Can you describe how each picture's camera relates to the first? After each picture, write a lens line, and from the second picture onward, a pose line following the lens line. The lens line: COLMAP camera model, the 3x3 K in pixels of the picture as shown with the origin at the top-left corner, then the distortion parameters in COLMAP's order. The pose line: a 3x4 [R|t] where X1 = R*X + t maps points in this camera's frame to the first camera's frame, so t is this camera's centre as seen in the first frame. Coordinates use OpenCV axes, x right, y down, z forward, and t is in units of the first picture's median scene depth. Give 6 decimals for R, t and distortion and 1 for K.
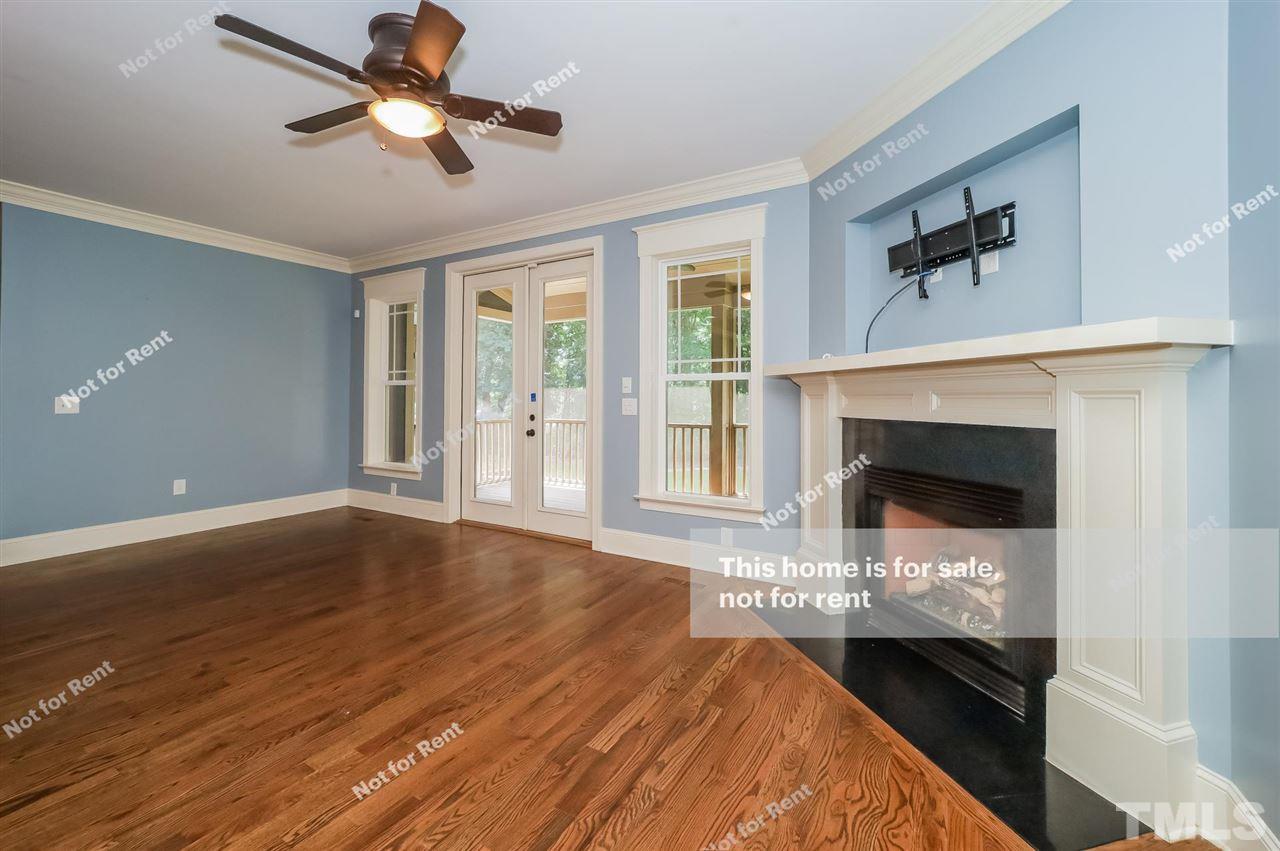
lens RADIAL K [[517.7, 0, 642.8], [0, 517.7, 392.3], [0, 0, 1]] dist [-0.001643, -0.000194]
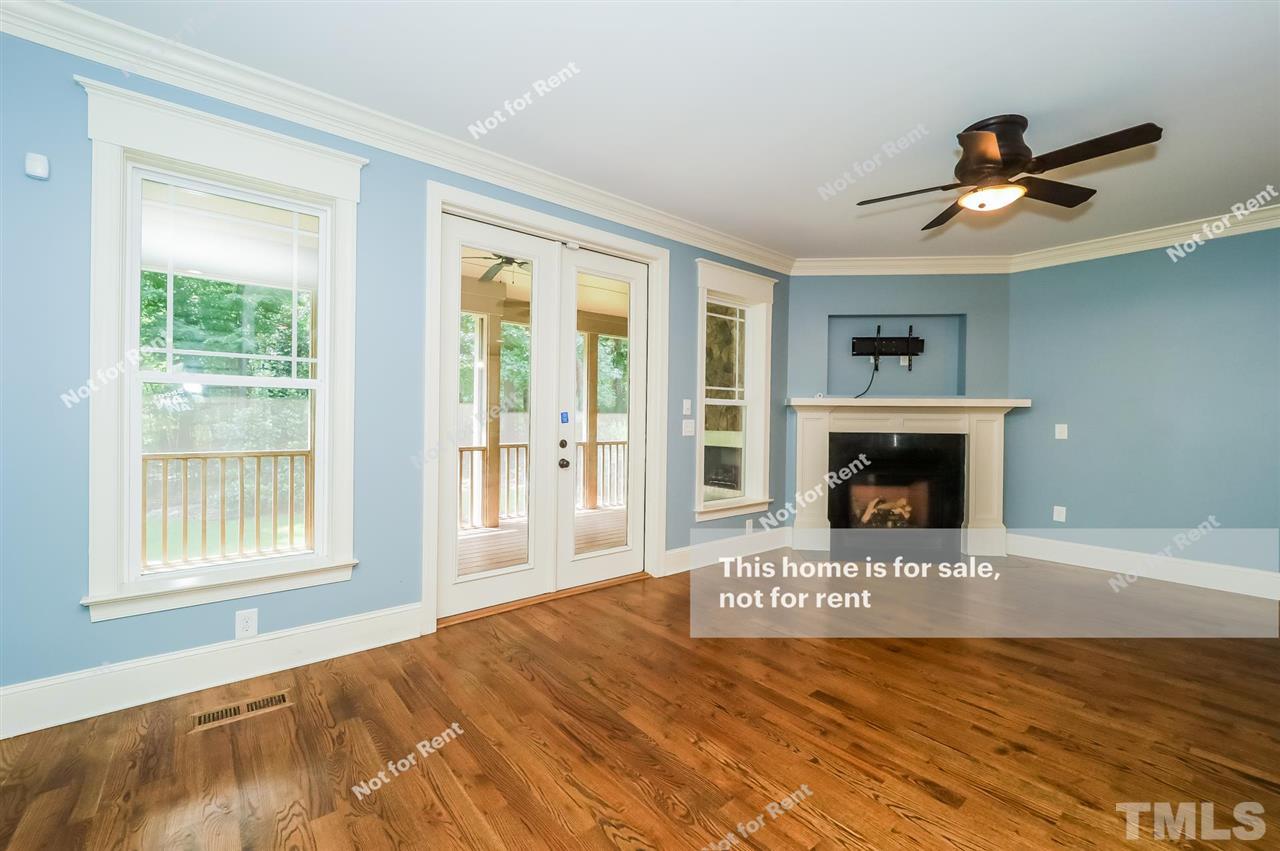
lens RADIAL K [[535.6, 0, 642.1], [0, 535.6, 420.2], [0, 0, 1]] dist [0.016408, 0.000002]
pose [[0.330899, -0.003910, 0.943658, -1.138247], [-0.023205, 0.999655, 0.012279, 0.002038], [-0.943381, -0.025961, 0.330695, 0.780818]]
